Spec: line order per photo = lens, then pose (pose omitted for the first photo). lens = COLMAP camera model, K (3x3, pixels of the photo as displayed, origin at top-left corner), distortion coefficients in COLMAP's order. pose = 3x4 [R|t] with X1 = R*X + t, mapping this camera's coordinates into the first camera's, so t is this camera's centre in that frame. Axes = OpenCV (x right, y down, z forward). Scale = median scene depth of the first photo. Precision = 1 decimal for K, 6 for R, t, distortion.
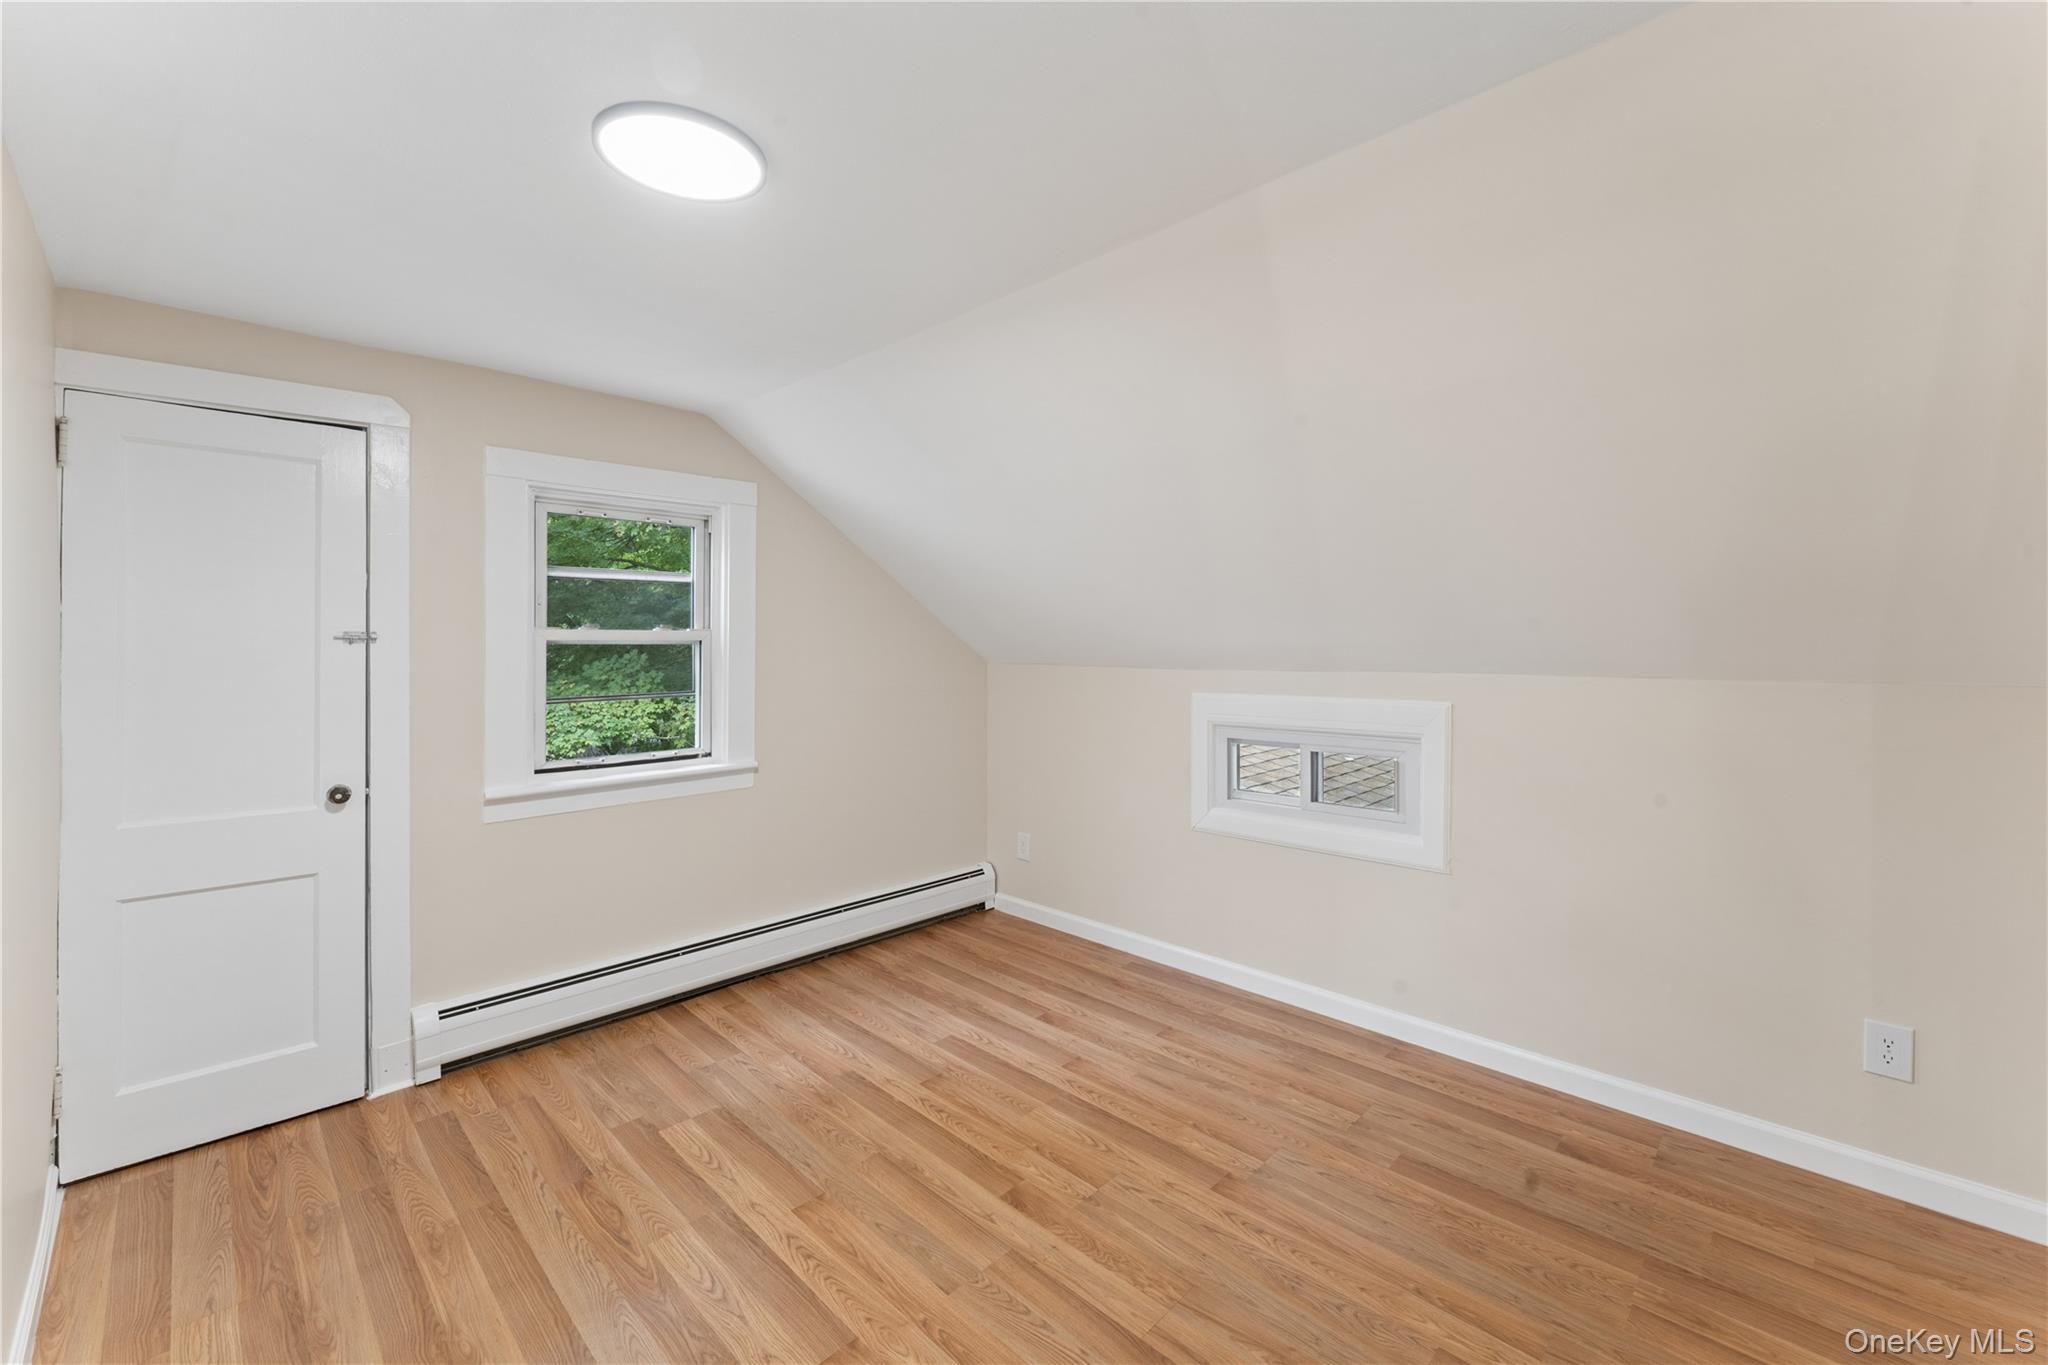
lens RADIAL K [[831.1, 0, 1025.1], [0, 831.1, 651.0], [0, 0, 1]] dist [-0.001782, -0.000269]
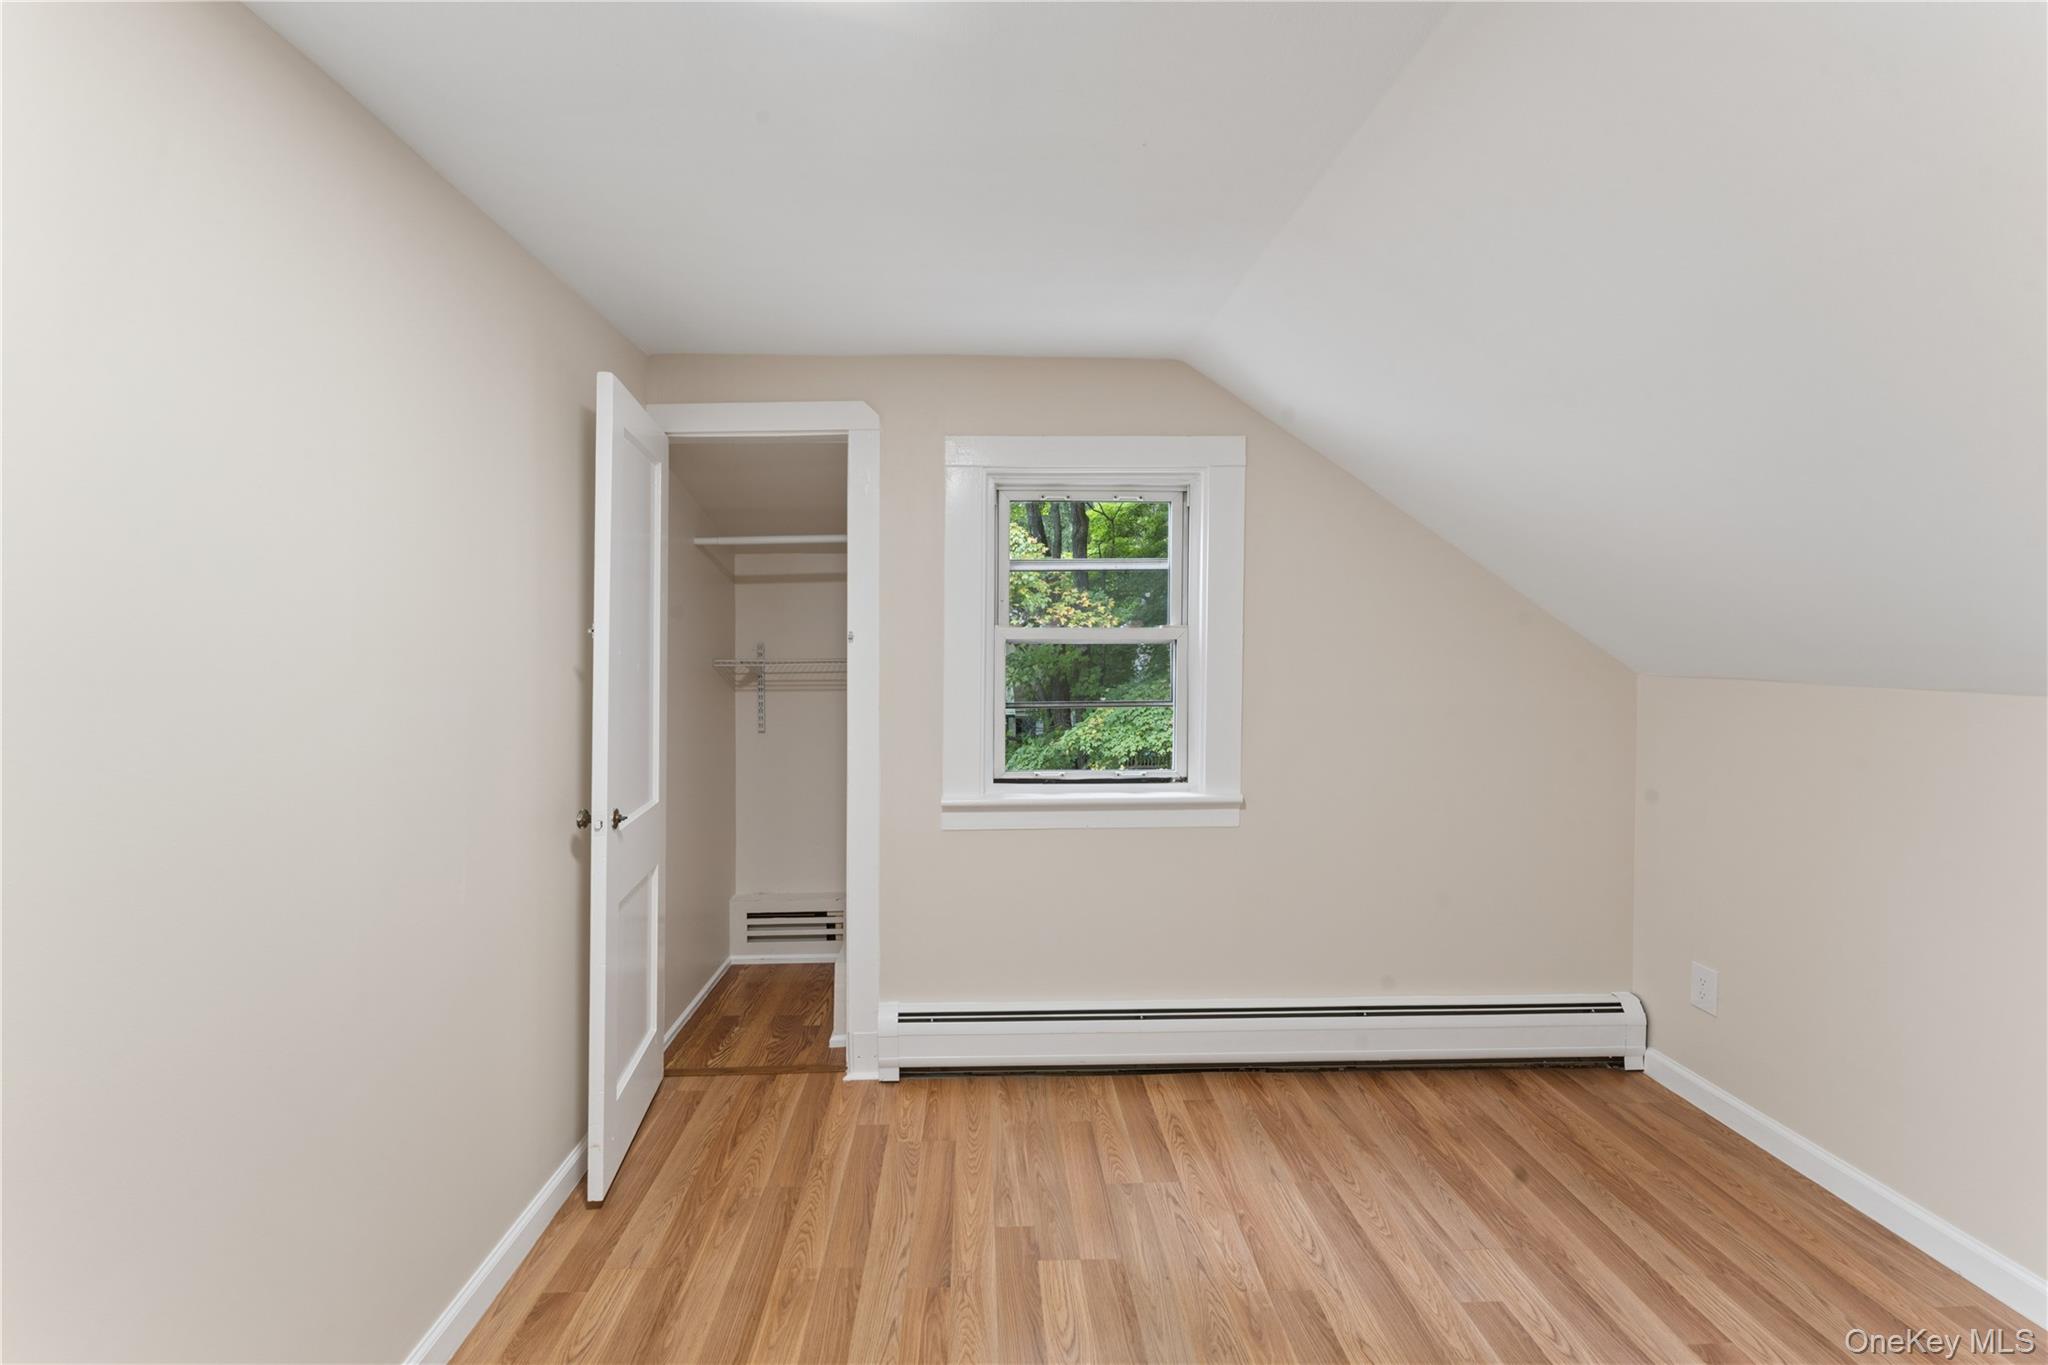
lens RADIAL K [[831.1, 0, 1003.6], [0, 831.1, 659.5], [0, 0, 1]] dist [-0.001782, -0.000269]
pose [[0.725630, 0.012600, -0.687970, 0.056427], [-0.007304, 0.999917, 0.010609, -0.000492], [0.688046, -0.002673, 0.725662, 0.327331]]
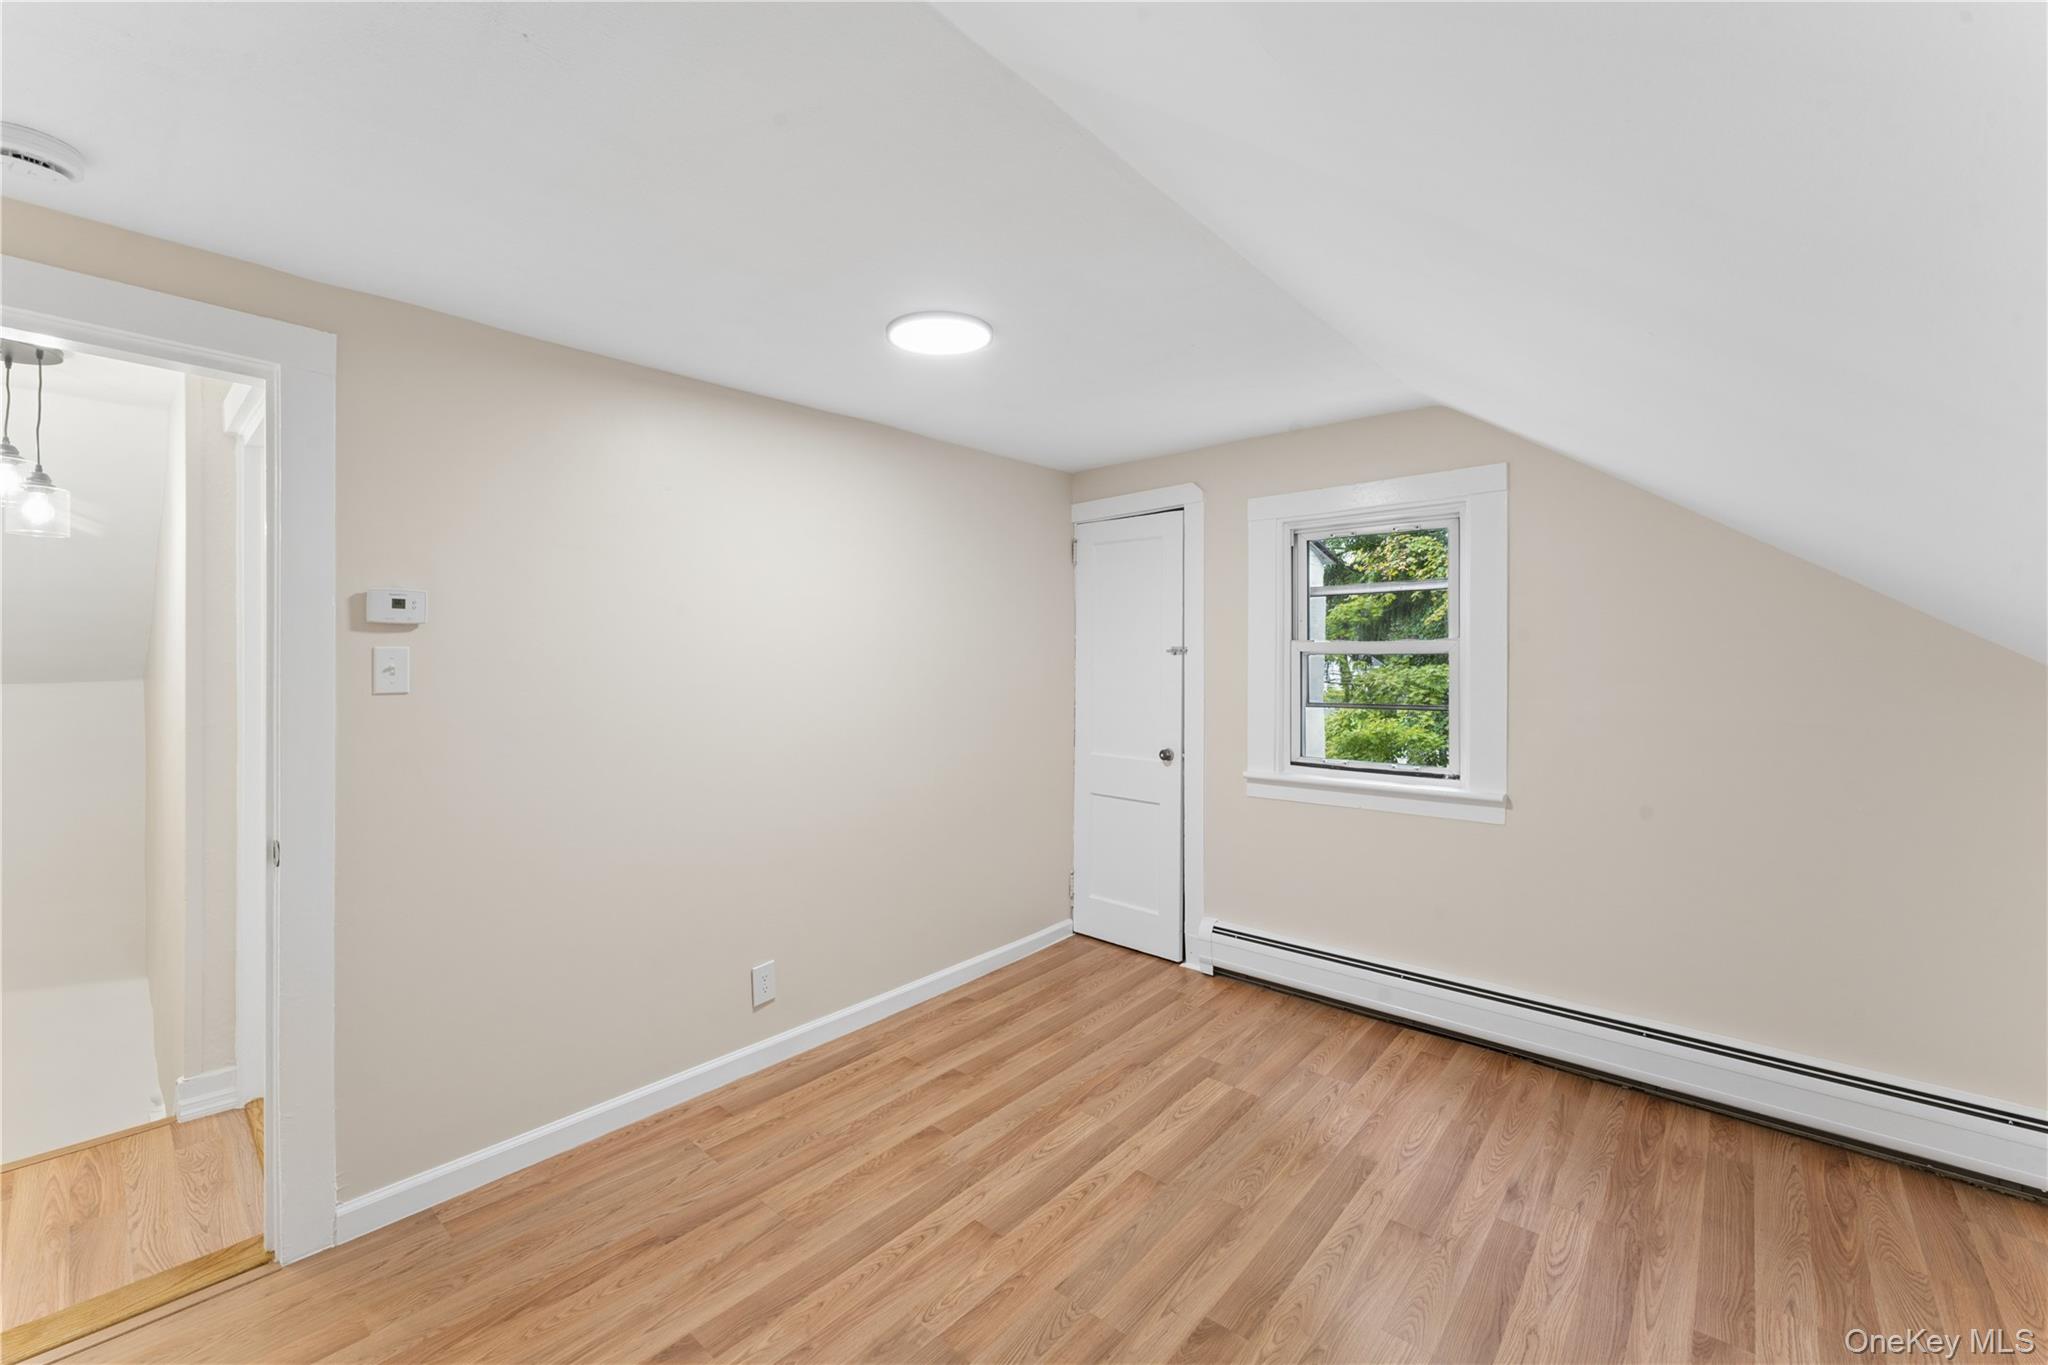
lens RADIAL K [[831.1, 0, 1019.3], [0, 831.1, 656.3], [0, 0, 1]] dist [-0.001782, -0.000269]
pose [[0.058921, 0.003102, -0.998258, 0.560666], [-0.006225, 0.999977, 0.002740, -0.007111], [0.998243, 0.006053, 0.058939, 0.537308]]
